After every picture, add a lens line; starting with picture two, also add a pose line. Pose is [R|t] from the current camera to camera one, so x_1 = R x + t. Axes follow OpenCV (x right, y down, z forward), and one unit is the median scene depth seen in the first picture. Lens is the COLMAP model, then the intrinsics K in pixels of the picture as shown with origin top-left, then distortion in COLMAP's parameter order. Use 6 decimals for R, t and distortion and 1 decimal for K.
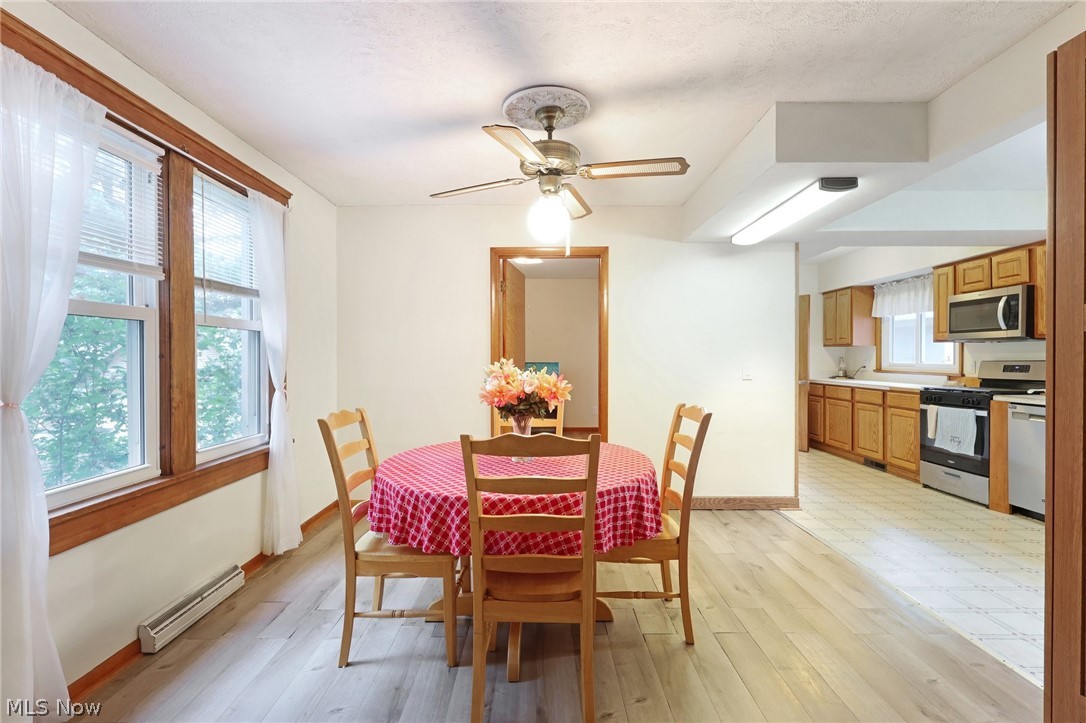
lens RADIAL K [[504.6, 0, 553.4], [0, 504.6, 360.5], [0, 0, 1]] dist [-0.003225, 0.001684]
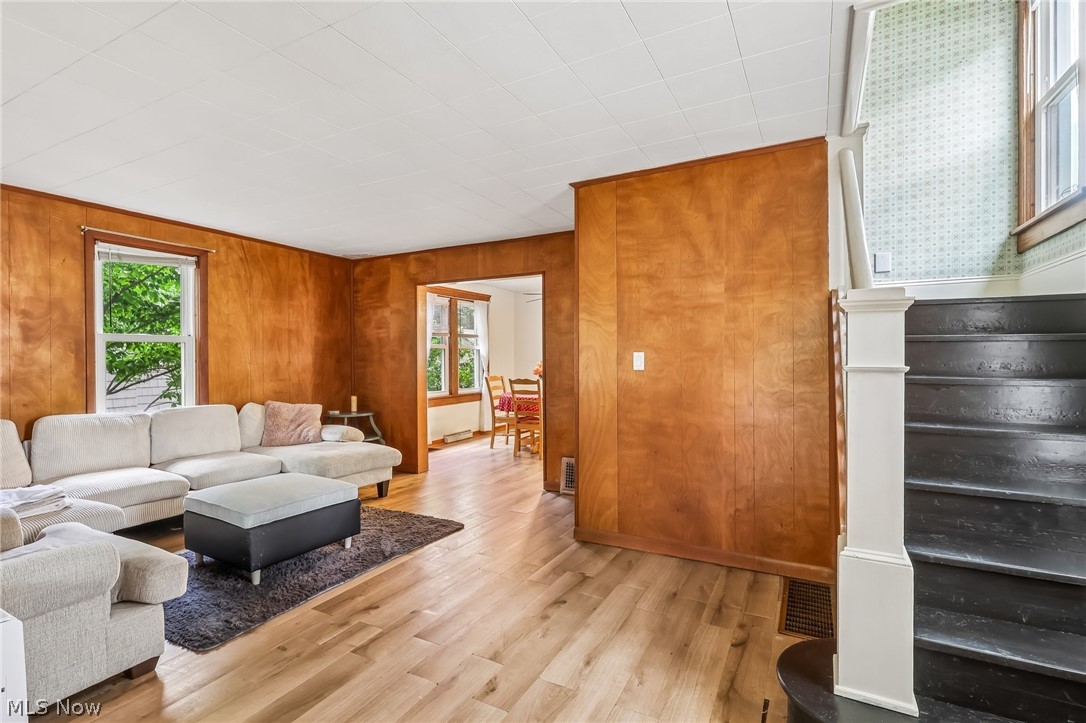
lens RADIAL K [[504.6, 0, 551.0], [0, 504.6, 361.9], [0, 0, 1]] dist [-0.003225, 0.001684]
pose [[0.884872, -0.003479, -0.465821, 1.370098], [0.002323, 0.999993, -0.003056, 0.022145], [0.465828, 0.001622, 0.884874, -1.638070]]
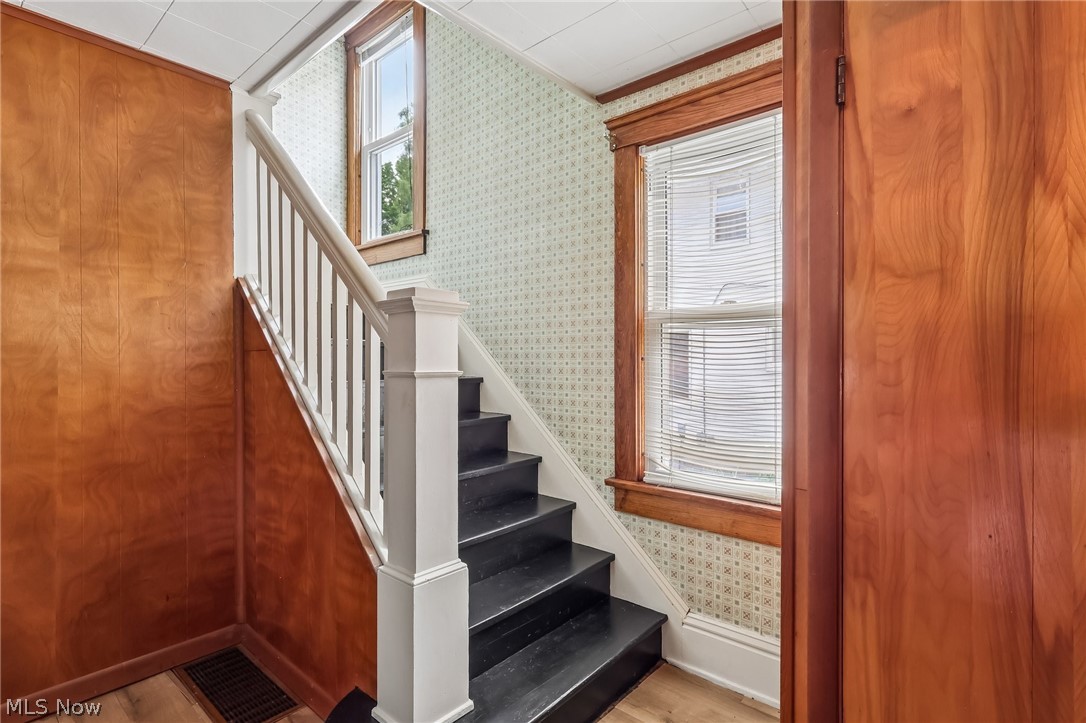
lens RADIAL K [[529.1, 0, 541.2], [0, 529.1, 358.2], [0, 0, 1]] dist [0.003788, -0.000095]
pose [[0.637625, -0.003372, 0.770339, 1.003055], [0.009924, 0.999943, -0.003836, 0.014070], [-0.770283, 0.010091, 0.637623, -1.373158]]
